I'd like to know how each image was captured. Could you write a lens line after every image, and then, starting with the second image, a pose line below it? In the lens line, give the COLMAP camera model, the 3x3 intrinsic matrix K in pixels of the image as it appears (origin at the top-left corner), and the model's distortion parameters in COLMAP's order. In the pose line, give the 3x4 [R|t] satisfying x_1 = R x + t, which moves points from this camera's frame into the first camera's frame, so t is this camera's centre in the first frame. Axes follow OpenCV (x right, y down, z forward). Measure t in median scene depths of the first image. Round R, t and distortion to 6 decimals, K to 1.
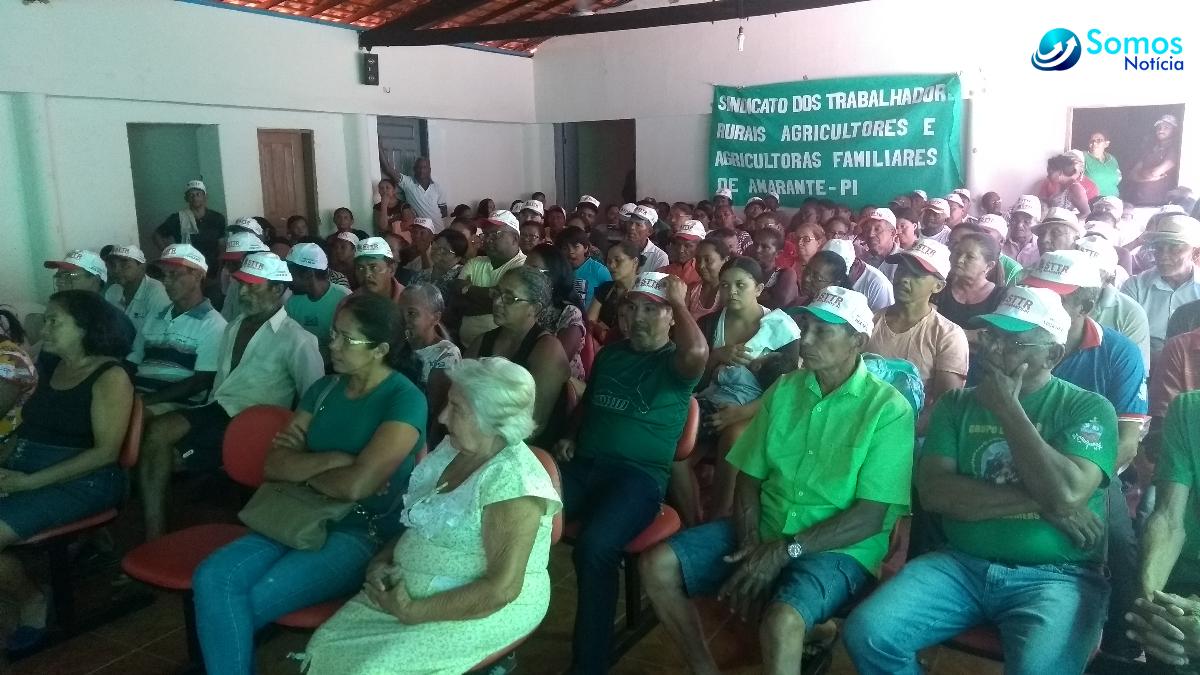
lens RADIAL K [[874.7, 0, 600.0], [0, 874.7, 337.5], [0, 0, 1]] dist [0.058909, -0.093968]
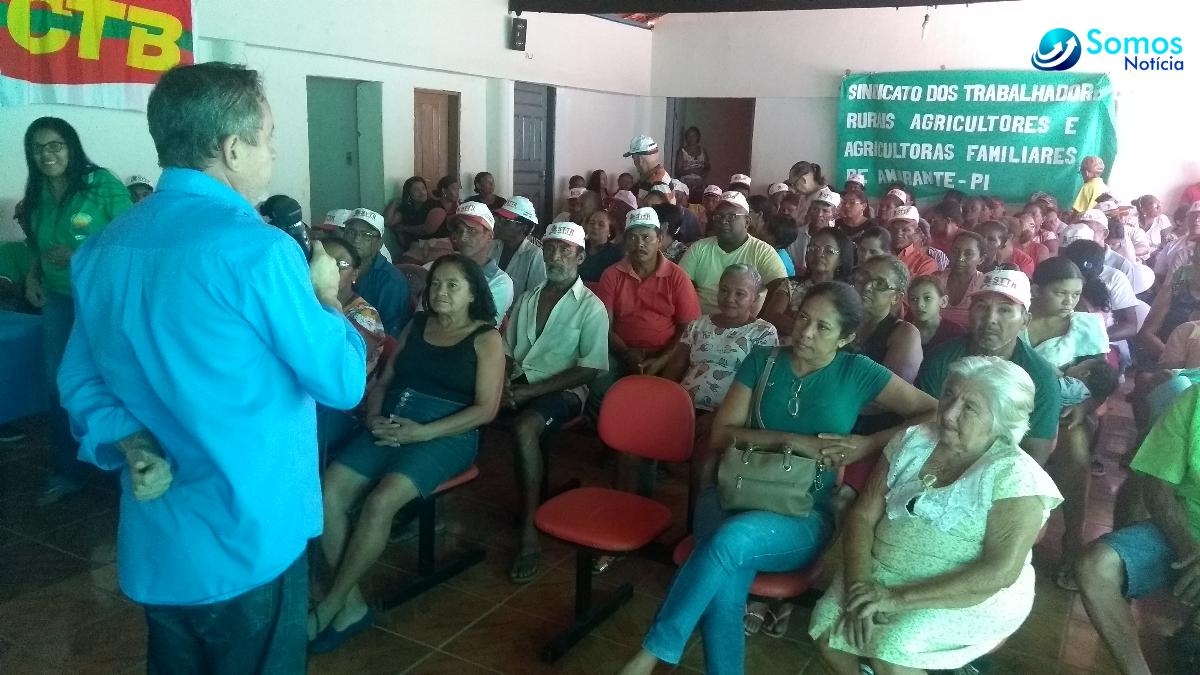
lens RADIAL K [[874.7, 0, 600.0], [0, 874.7, 337.5], [0, 0, 1]] dist [0.058909, -0.093968]
pose [[0.997967, 0.063136, -0.008719, -0.127996], [-0.062824, 0.997501, 0.032323, -0.000009], [0.010738, -0.031710, 0.999439, -0.004975]]
